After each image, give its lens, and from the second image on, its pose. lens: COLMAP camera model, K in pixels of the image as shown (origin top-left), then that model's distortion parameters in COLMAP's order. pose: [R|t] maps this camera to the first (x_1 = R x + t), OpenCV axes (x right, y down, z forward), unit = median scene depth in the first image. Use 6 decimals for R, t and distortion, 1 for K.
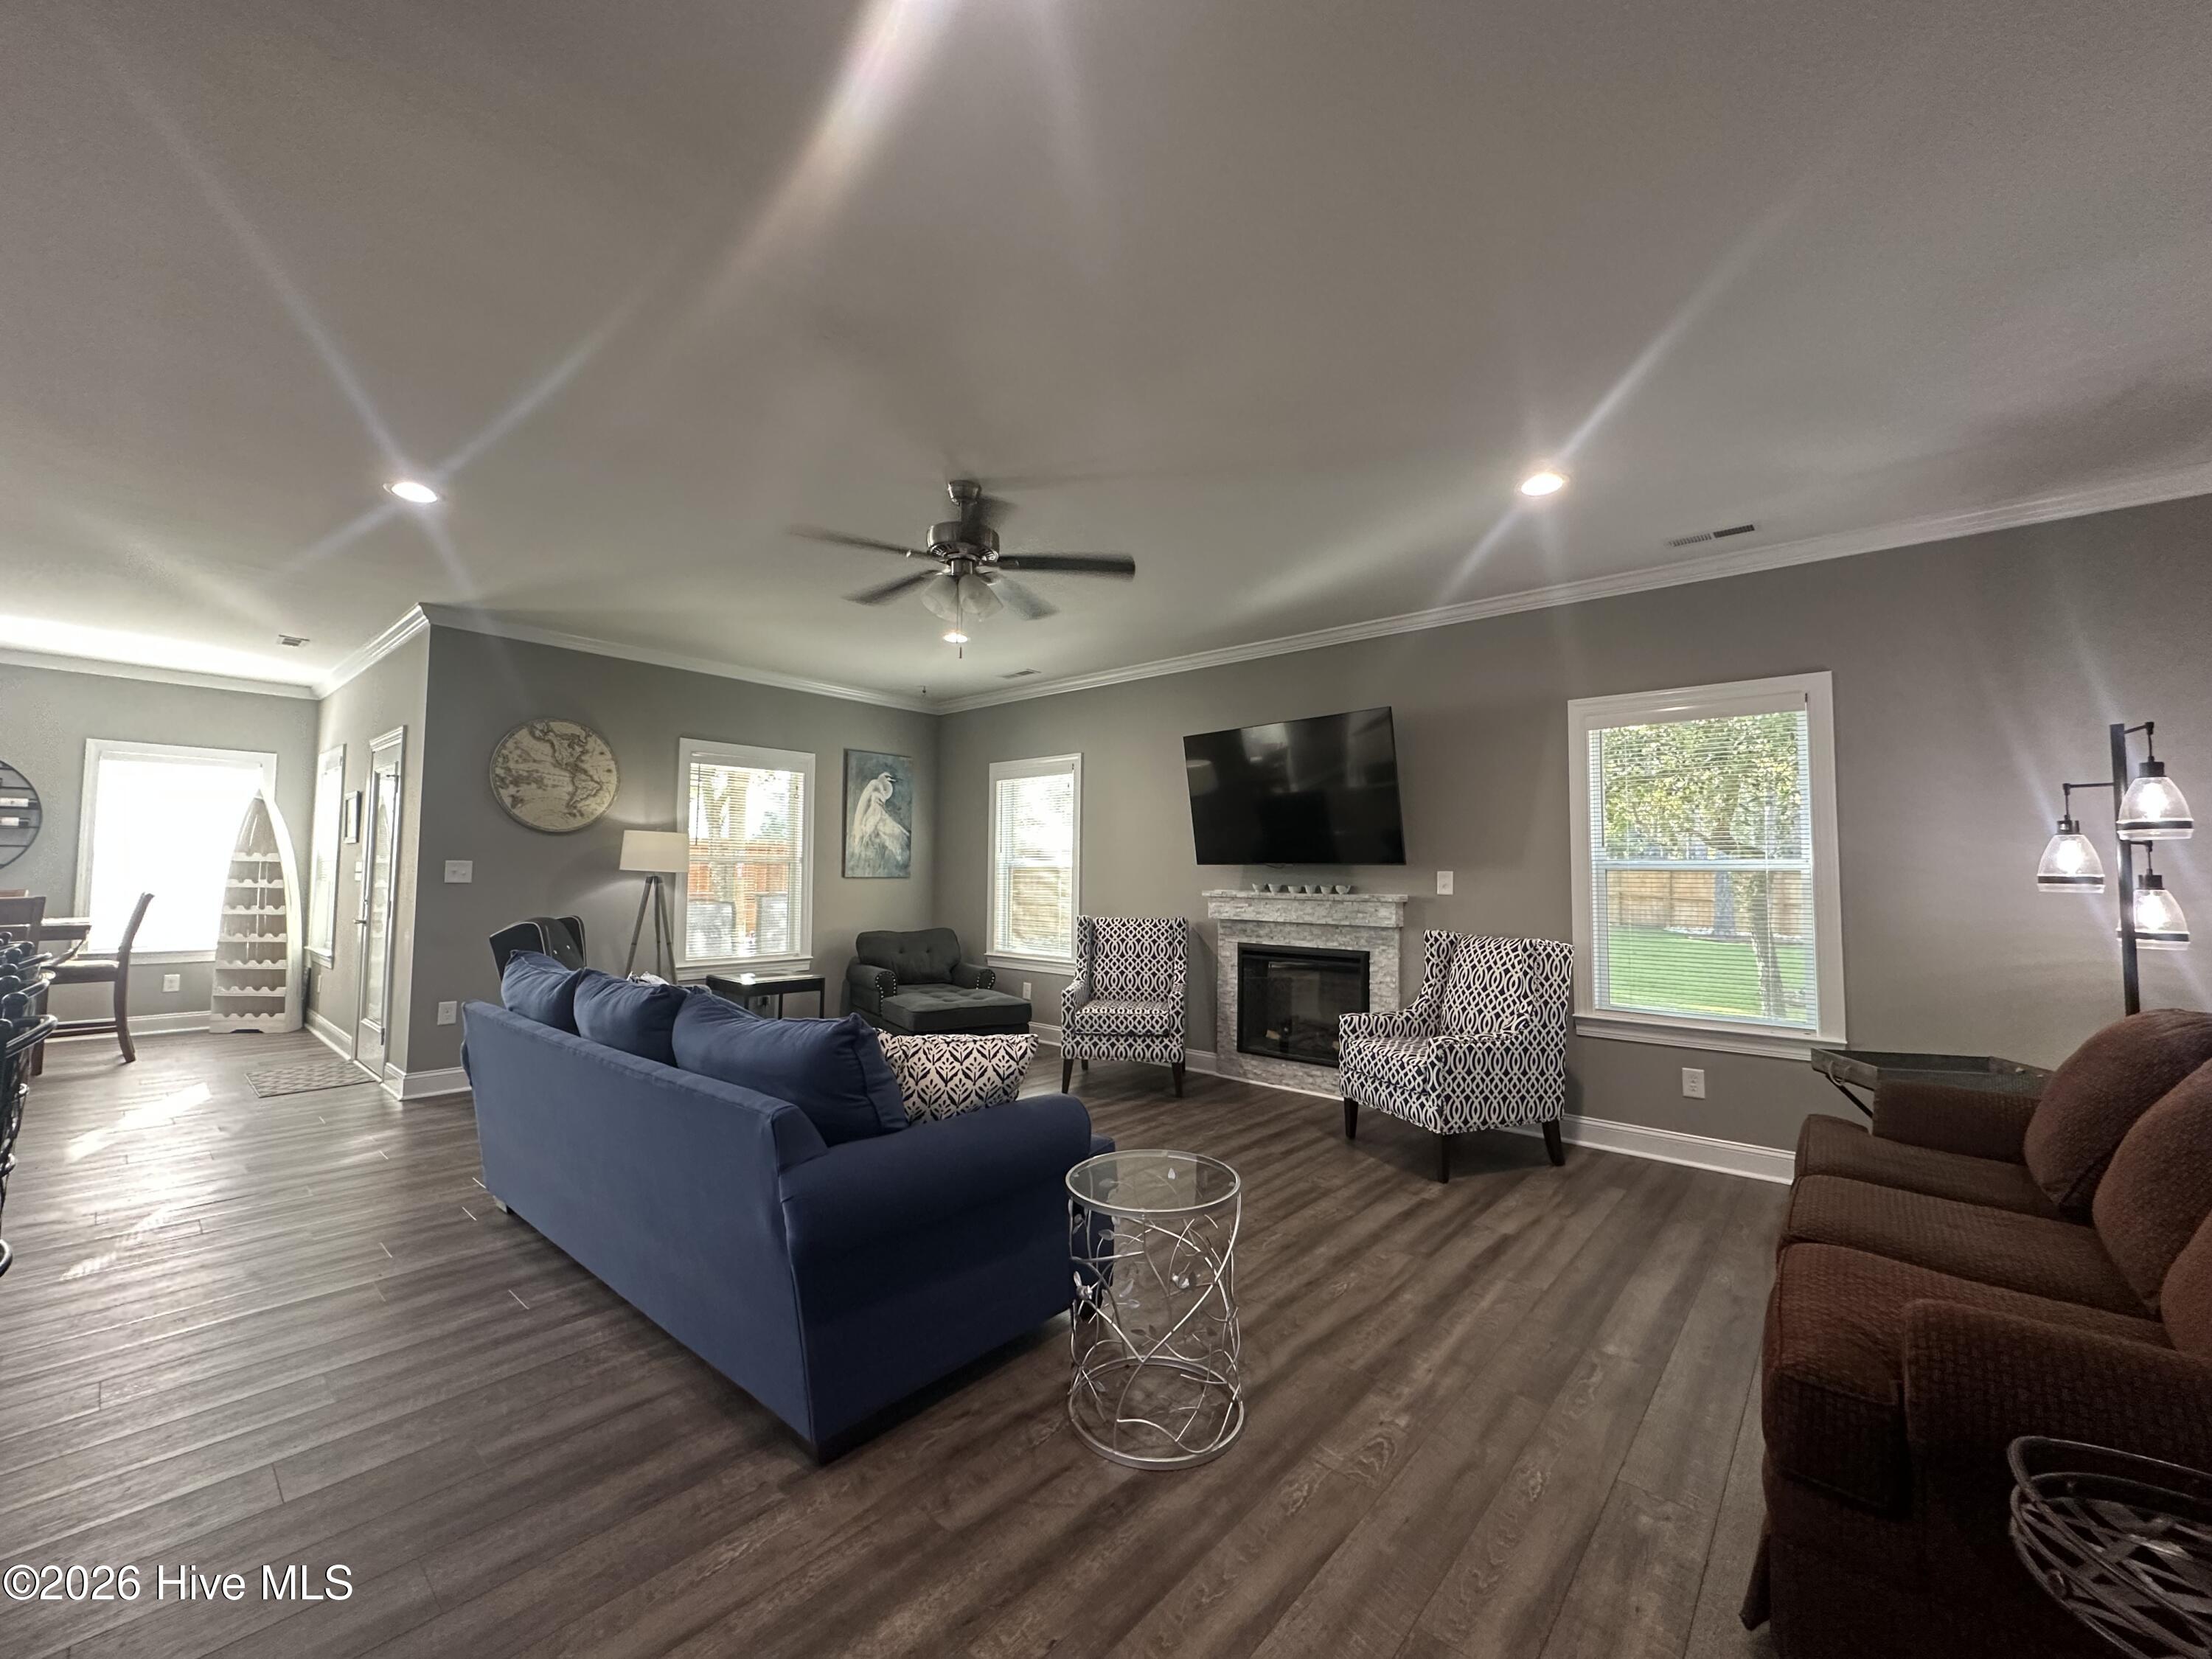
lens RADIAL K [[878.9, 0, 1099.0], [0, 878.9, 826.9], [0, 0, 1]] dist [-0.004547, -0.000158]
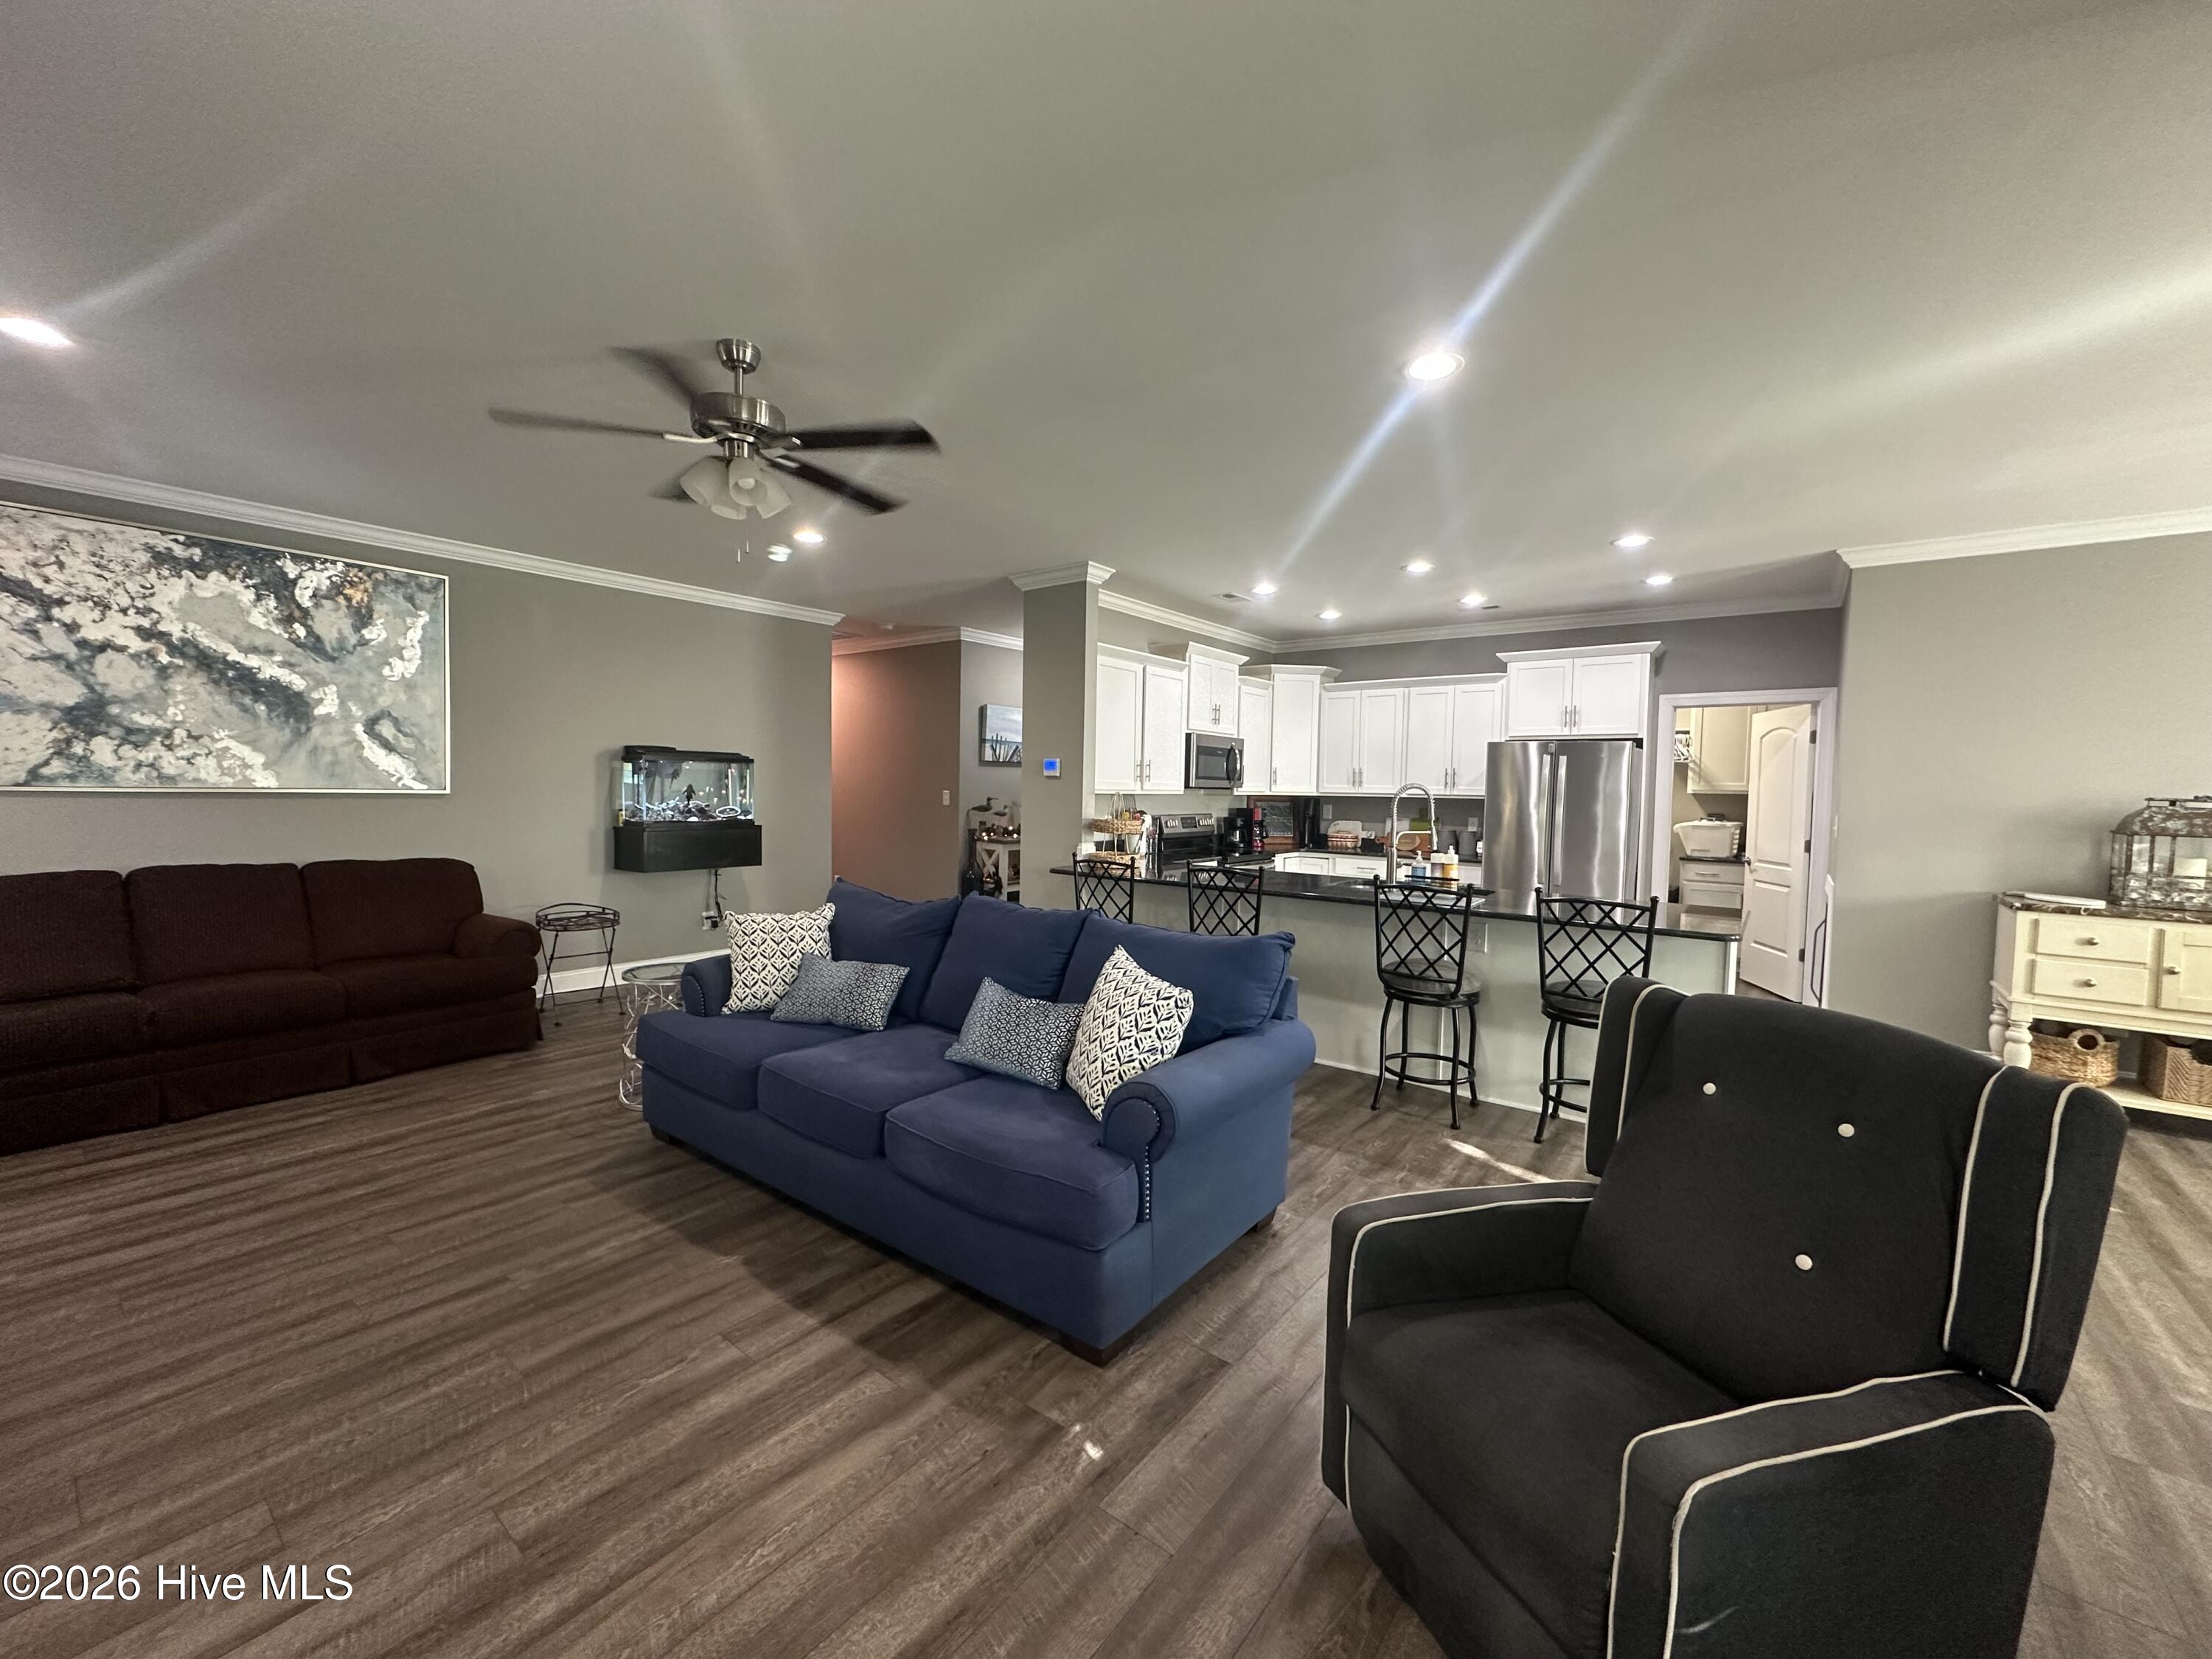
lens RADIAL K [[878.9, 0, 1099.0], [0, 878.9, 826.9], [0, 0, 1]] dist [-0.004547, -0.000158]
pose [[-0.998168, -0.026035, -0.054613, -0.228251], [-0.025524, 0.999624, -0.010025, 0.028632], [0.054853, -0.008612, -0.998457, 0.915283]]
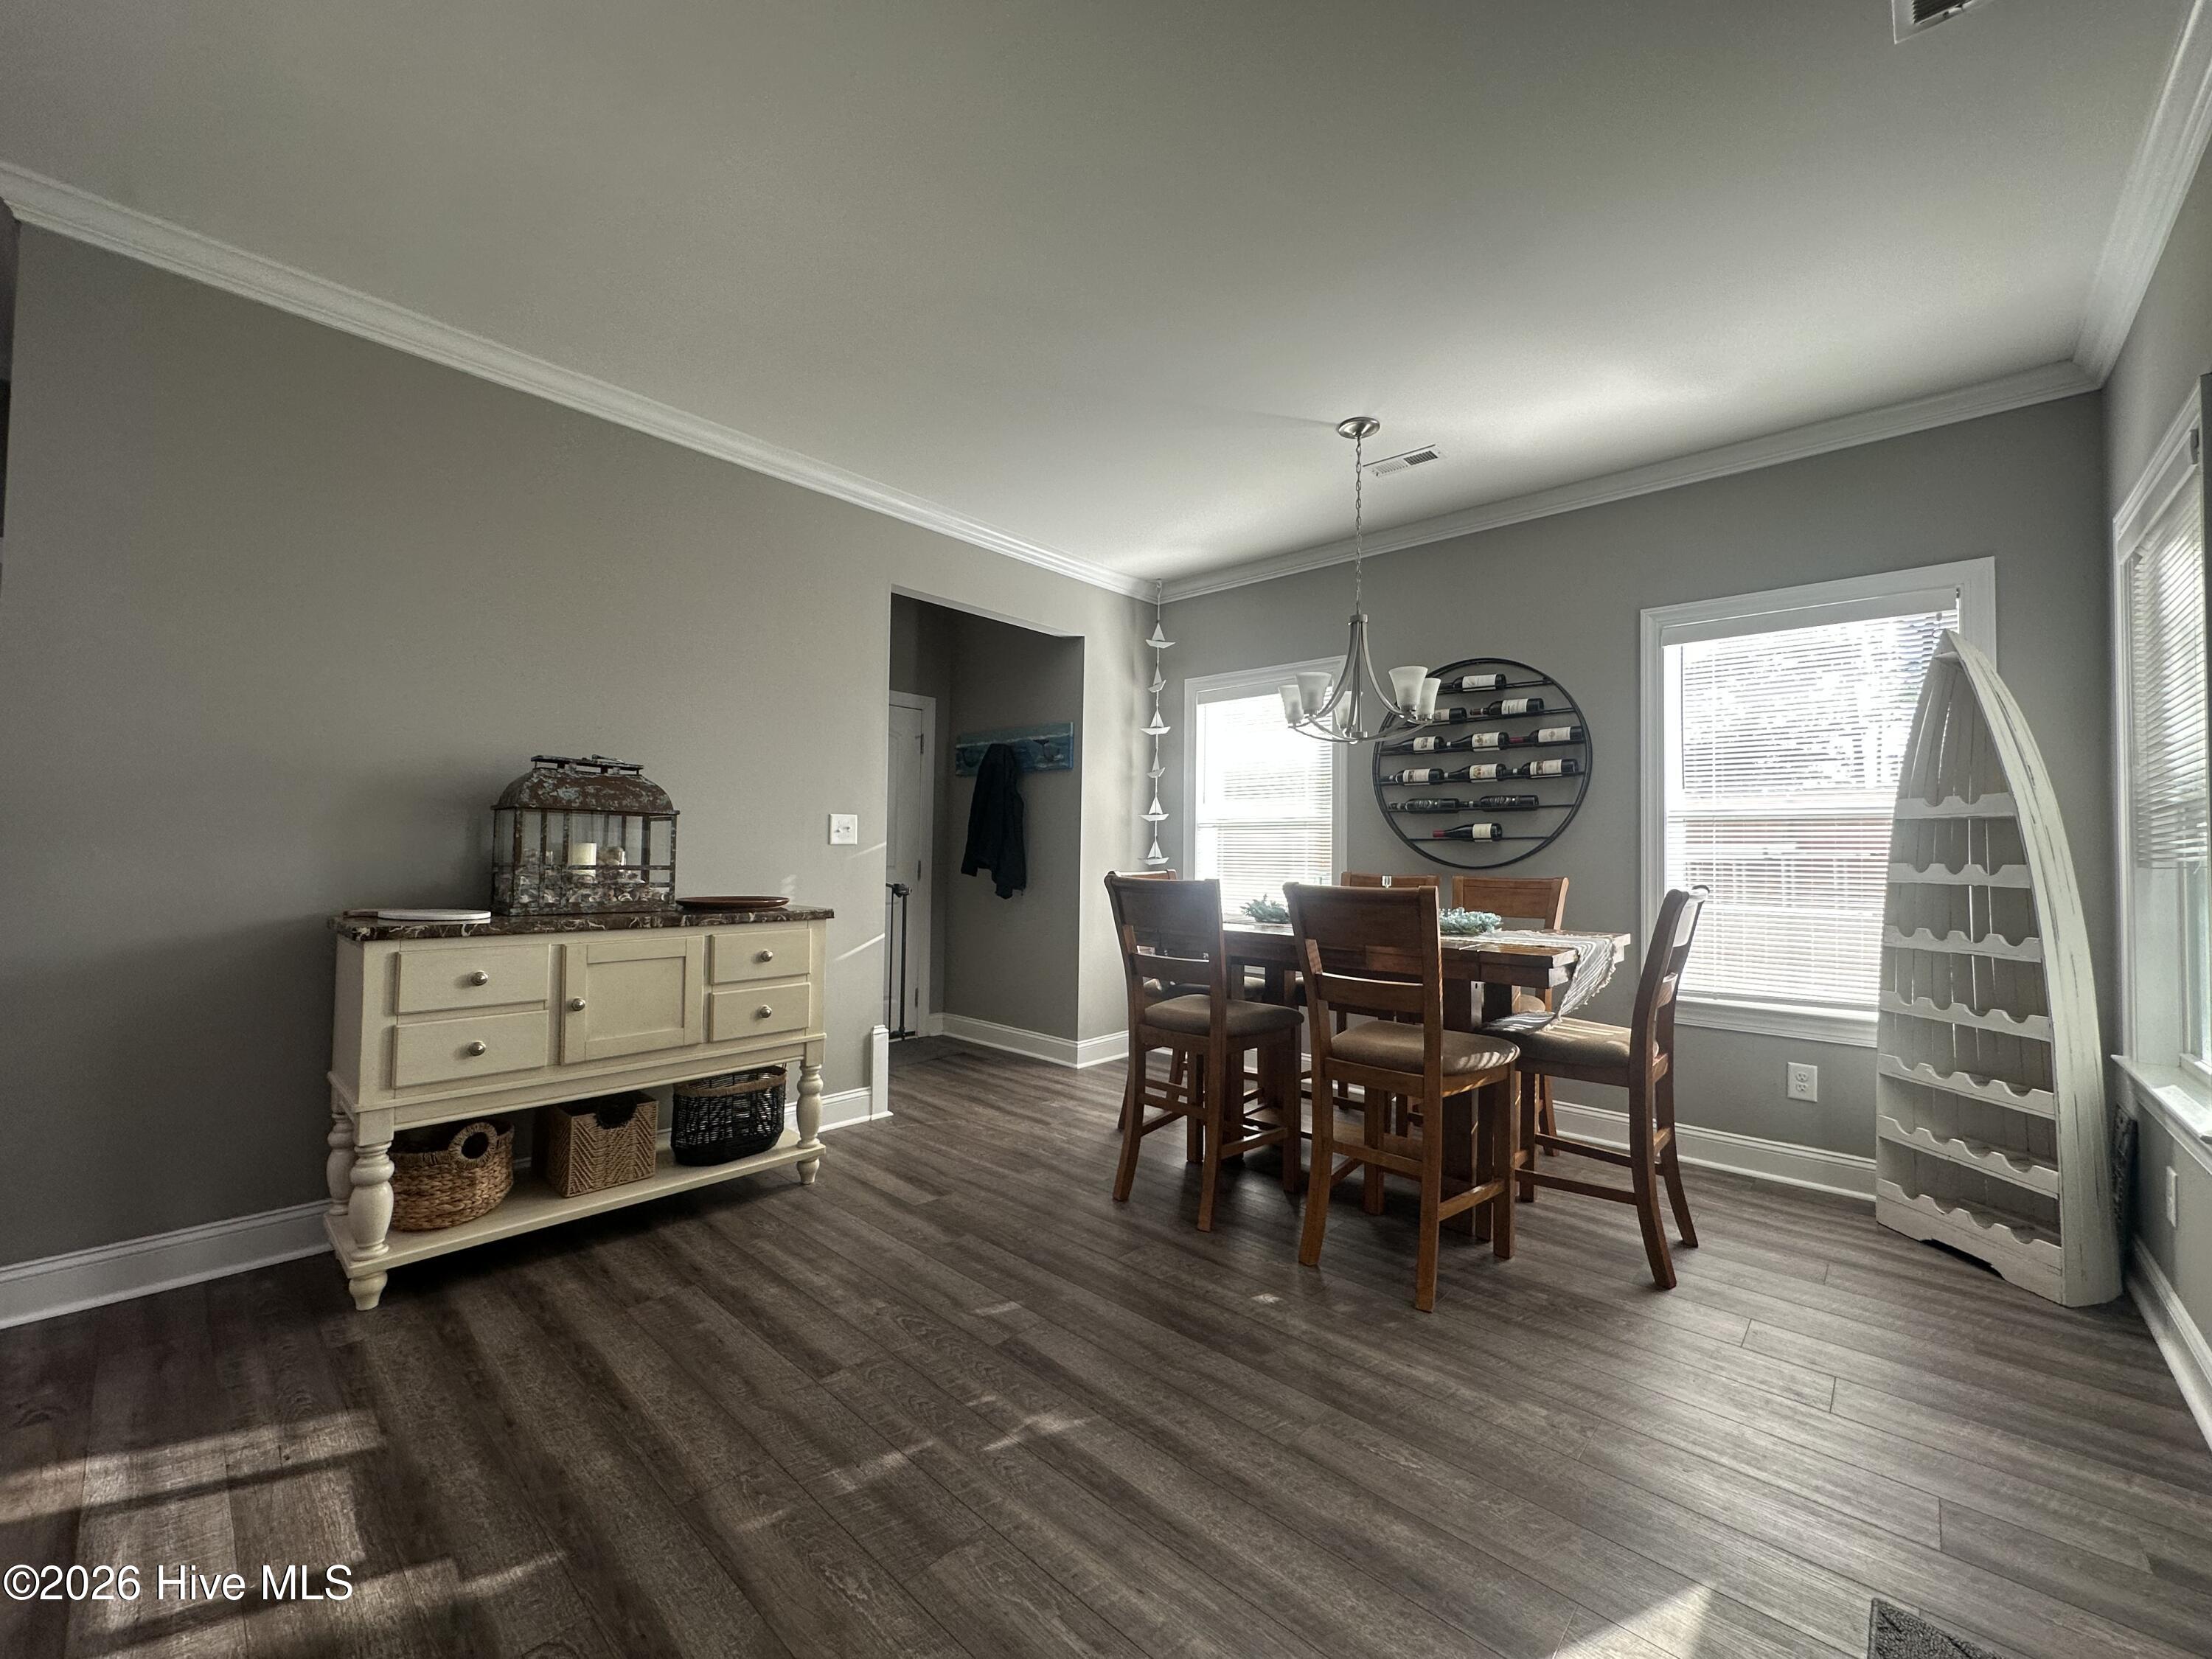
lens RADIAL K [[878.9, 0, 1099.0], [0, 878.9, 826.9], [0, 0, 1]] dist [-0.004547, -0.000158]
pose [[-0.026535, -0.038432, -0.998909, -0.568951], [0.038933, 0.998463, -0.039449, 0.044449], [0.998889, -0.039938, -0.024998, 0.635357]]
